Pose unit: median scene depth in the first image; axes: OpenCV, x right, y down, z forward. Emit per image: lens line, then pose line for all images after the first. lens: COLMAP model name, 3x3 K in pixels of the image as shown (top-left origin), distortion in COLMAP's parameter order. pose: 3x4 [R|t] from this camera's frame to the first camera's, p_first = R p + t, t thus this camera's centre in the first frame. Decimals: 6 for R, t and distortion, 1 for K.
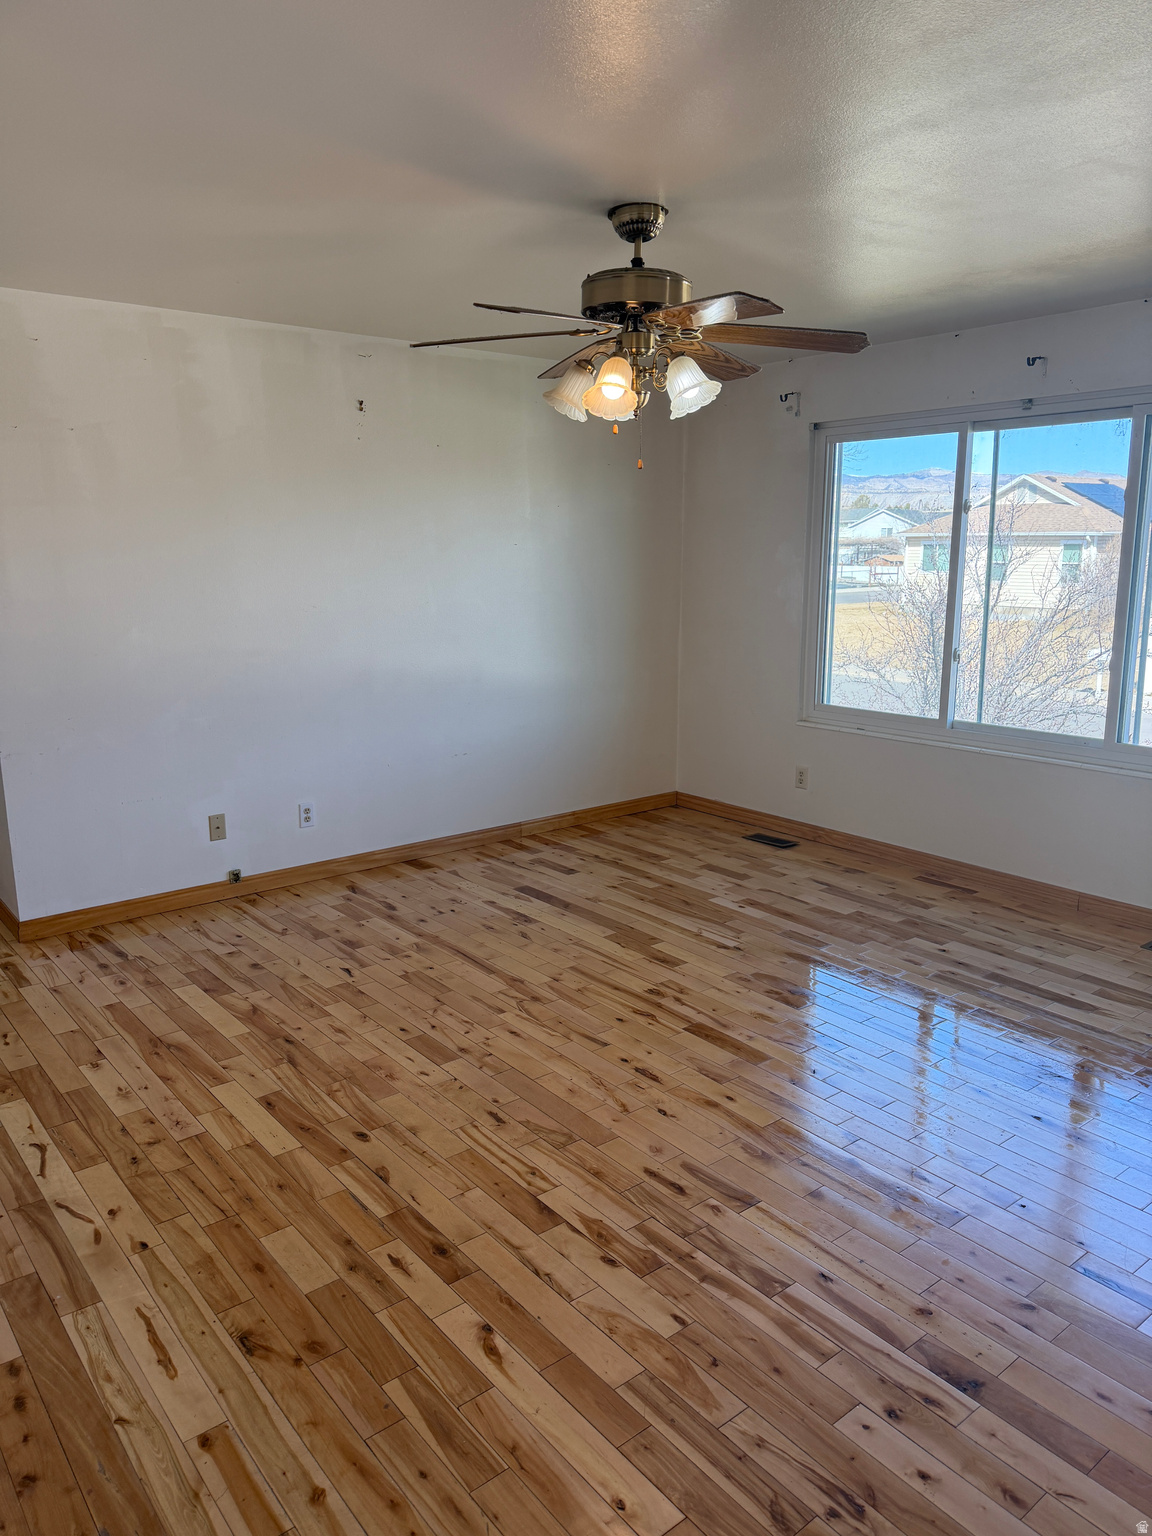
lens RADIAL K [[1094.5, 0, 576.0], [0, 1094.5, 768.0], [0, 0, 1]] dist [0.112128, -0.153198]
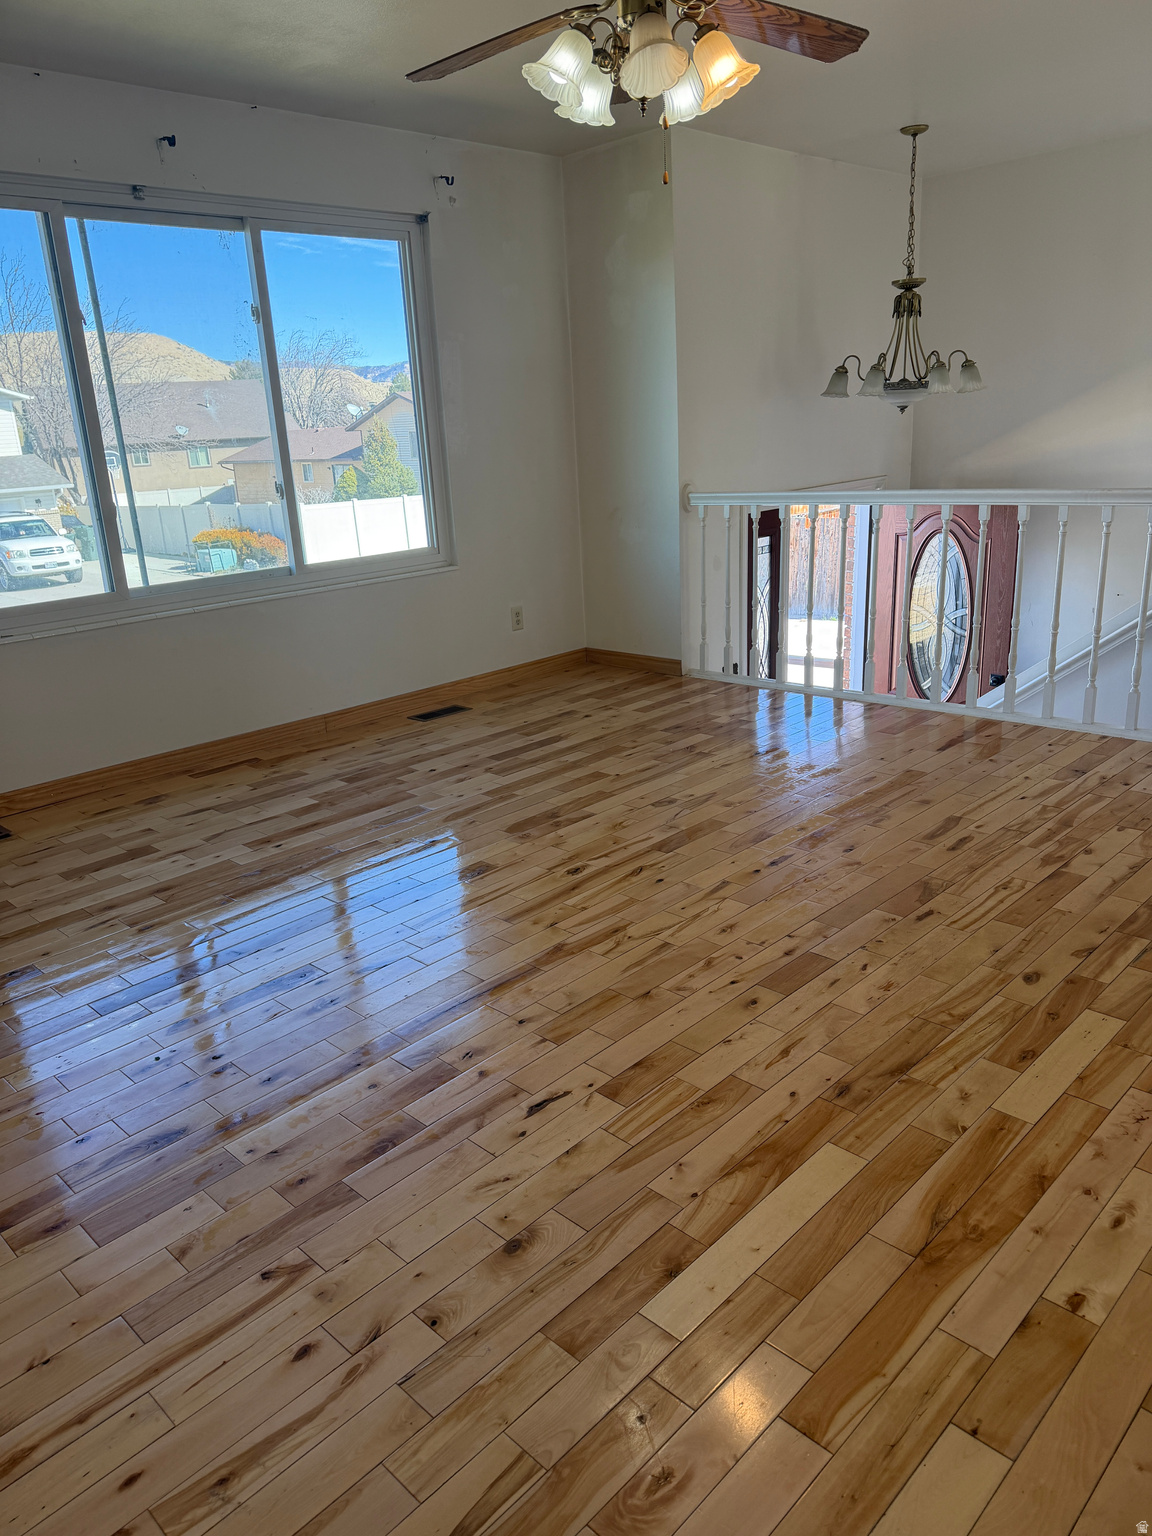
lens RADIAL K [[1094.5, 0, 576.0], [0, 1094.5, 768.0], [0, 0, 1]] dist [0.112128, -0.153198]
pose [[-0.128500, -0.286080, 0.949550, -0.634908], [0.252268, 0.916563, 0.310280, -0.114046], [-0.959087, 0.279412, -0.045609, 0.930728]]
